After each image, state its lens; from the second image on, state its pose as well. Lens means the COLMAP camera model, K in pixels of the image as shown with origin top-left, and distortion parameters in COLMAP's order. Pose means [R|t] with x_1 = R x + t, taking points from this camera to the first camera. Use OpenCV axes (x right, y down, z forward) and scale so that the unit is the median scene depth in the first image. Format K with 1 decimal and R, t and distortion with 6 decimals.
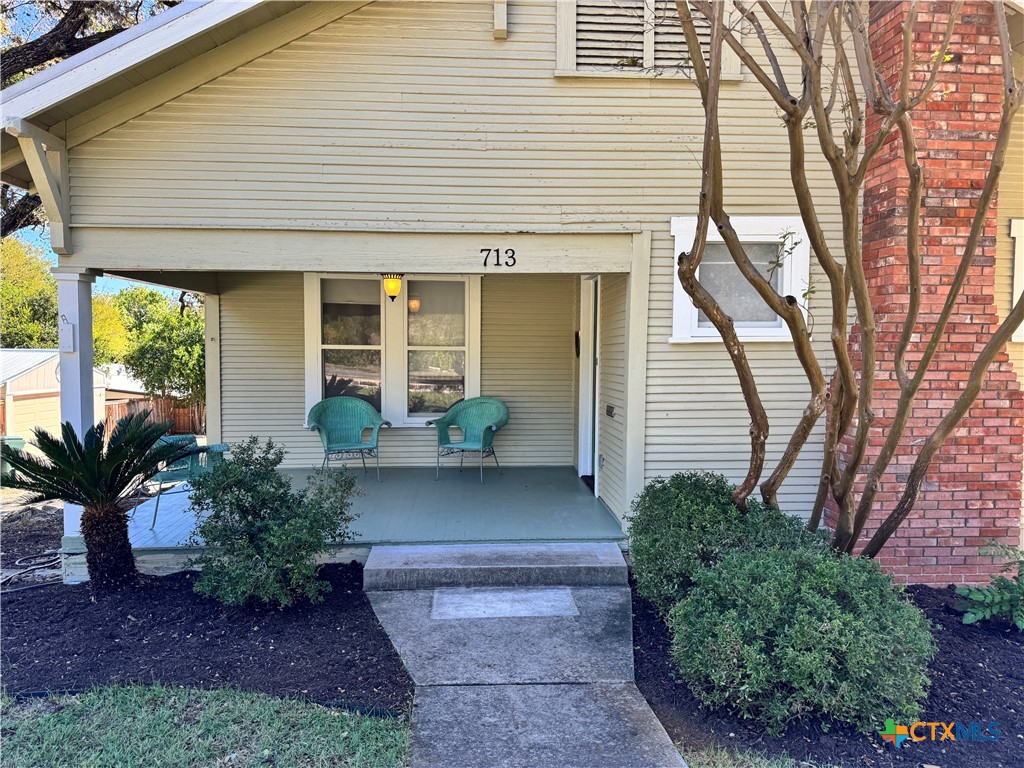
lens RADIAL K [[724.7, 0, 509.4], [0, 724.7, 385.5], [0, 0, 1]] dist [0.043326, -0.049932]
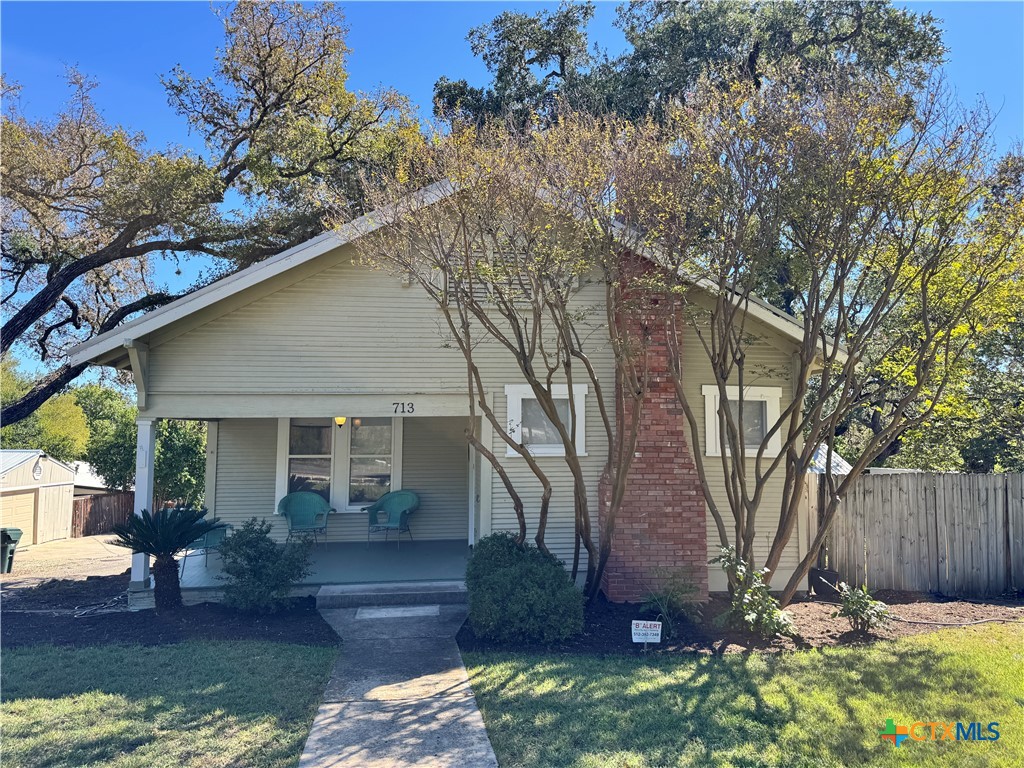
lens RADIAL K [[724.7, 0, 516.2], [0, 724.7, 361.8], [0, 0, 1]] dist [0.043326, -0.049932]
pose [[0.997300, 0.003575, 0.073349, 0.124520], [0.007788, 0.988032, -0.154055, -0.019325], [-0.073022, 0.154211, 0.985336, -0.718796]]
